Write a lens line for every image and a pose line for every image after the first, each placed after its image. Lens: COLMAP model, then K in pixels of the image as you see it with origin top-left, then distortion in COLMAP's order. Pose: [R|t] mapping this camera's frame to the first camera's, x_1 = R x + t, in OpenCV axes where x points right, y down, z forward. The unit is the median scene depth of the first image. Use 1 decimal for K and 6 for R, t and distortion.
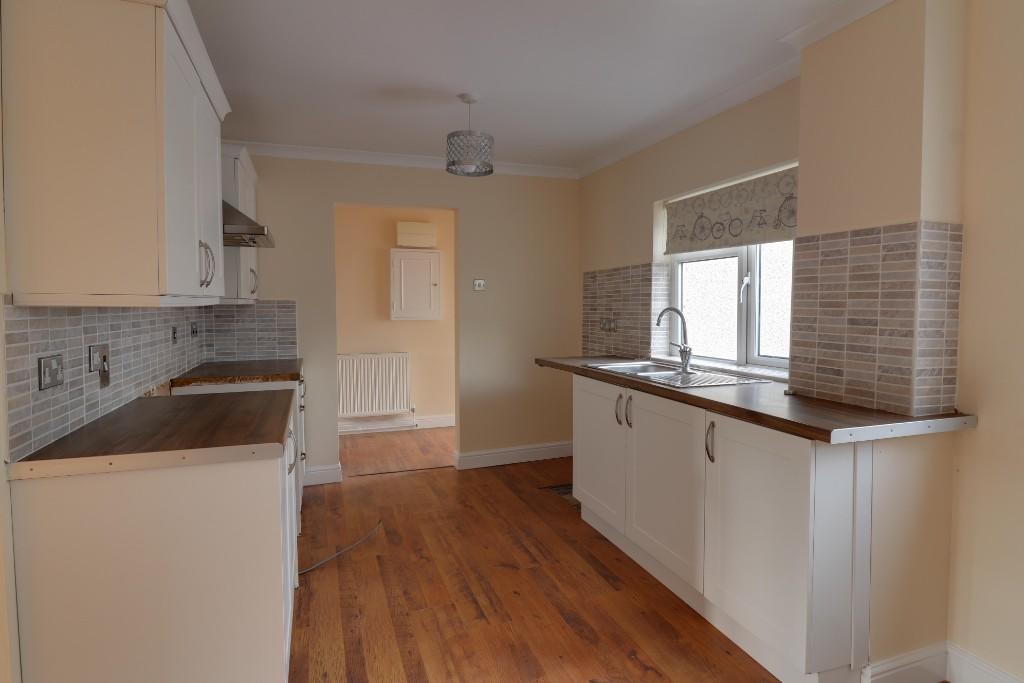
lens RADIAL K [[579.9, 0, 513.6], [0, 579.9, 330.6], [0, 0, 1]] dist [0.002598, 0.000430]
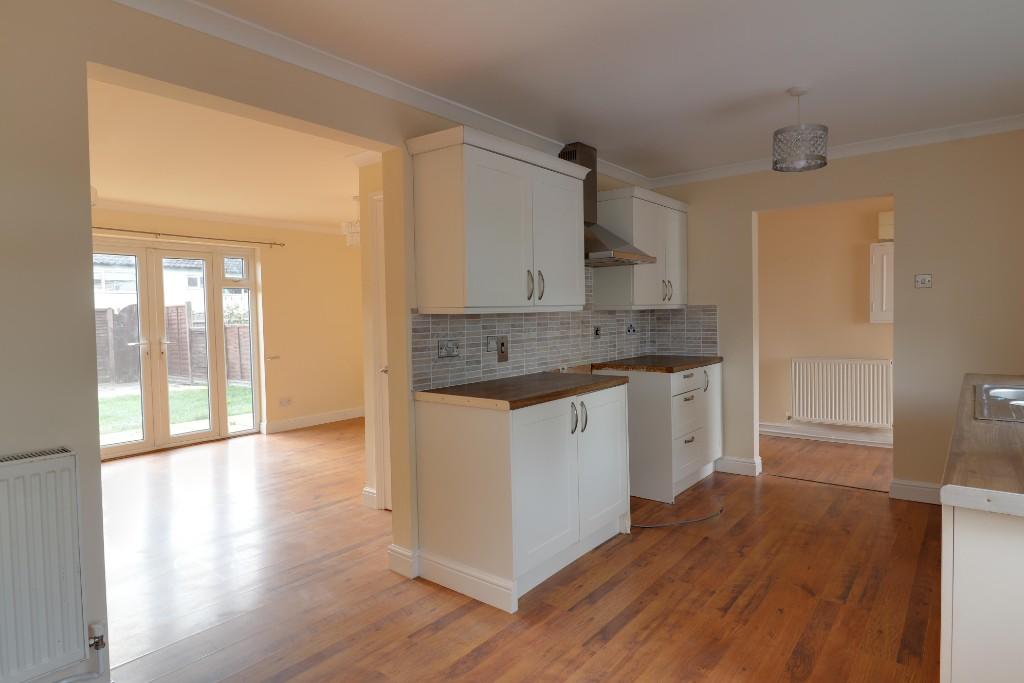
lens RADIAL K [[569.9, 0, 512.0], [0, 569.9, 341.5], [0, 0, 1]] dist [-0.004148, -0.001468]
pose [[0.527623, 0.036452, -0.848696, 0.485945], [-0.021699, 0.999331, 0.029432, -0.006442], [0.849201, 0.002887, 0.528061, 0.116427]]
